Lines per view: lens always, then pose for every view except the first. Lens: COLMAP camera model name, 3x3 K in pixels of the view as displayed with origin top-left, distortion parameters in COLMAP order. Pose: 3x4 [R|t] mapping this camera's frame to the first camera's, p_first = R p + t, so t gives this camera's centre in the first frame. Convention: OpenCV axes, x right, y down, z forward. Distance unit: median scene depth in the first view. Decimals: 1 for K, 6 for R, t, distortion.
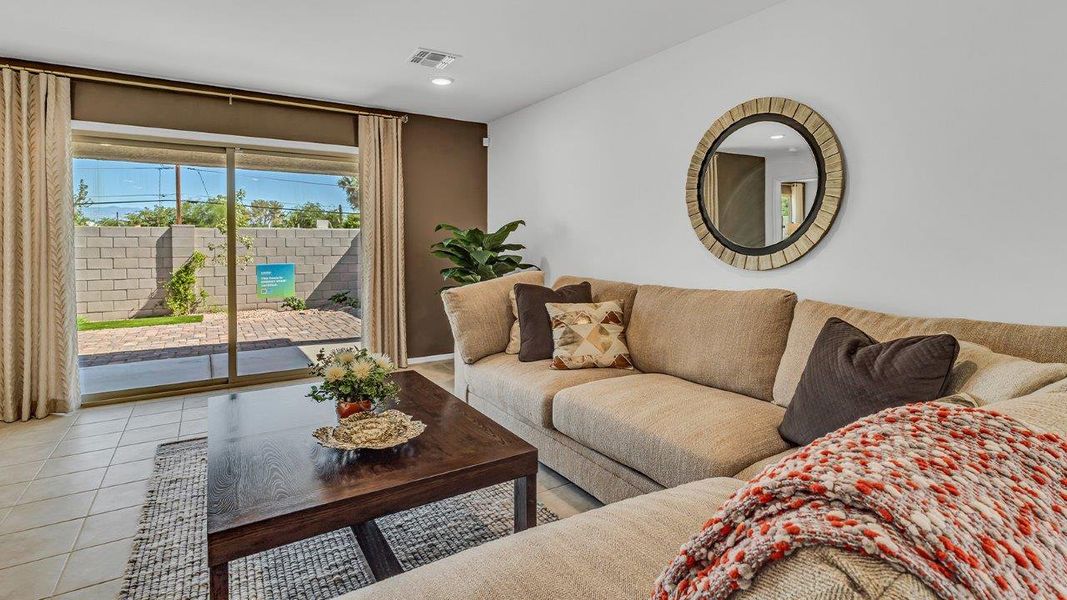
lens RADIAL K [[510.7, 0, 532.0], [0, 510.7, 265.6], [0, 0, 1]] dist [-0.000560, -0.000526]
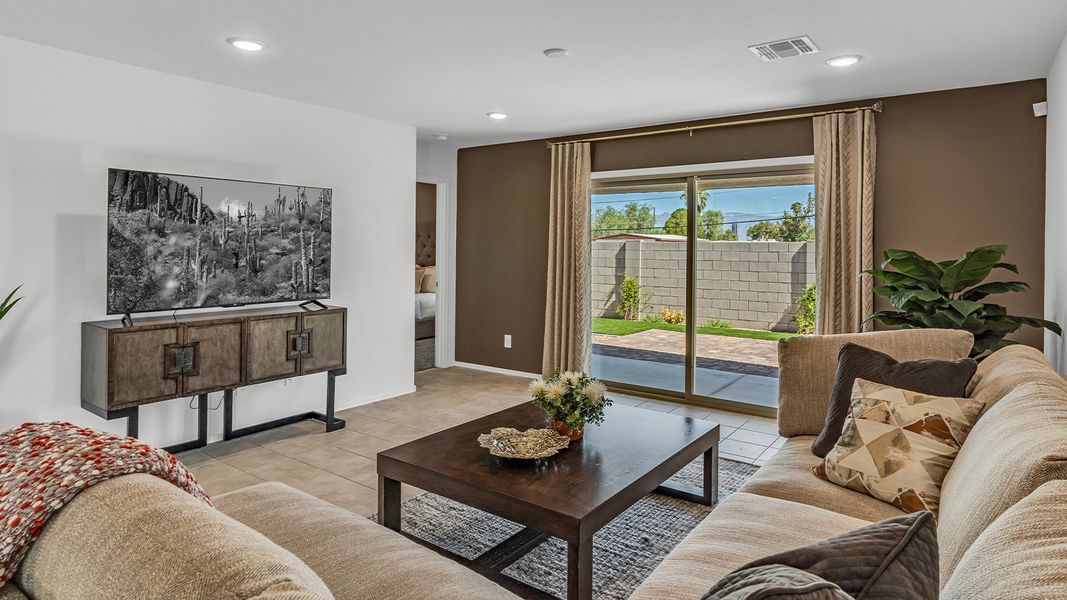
lens RADIAL K [[605.3, 0, 529.8], [0, 605.3, 256.0], [0, 0, 1]] dist [0.001580, 0.000095]
pose [[0.357415, 0.017406, -0.933783, 0.446874], [-0.054597, 0.998506, -0.002285, -0.042883], [0.932348, 0.051799, 0.357832, 0.238256]]
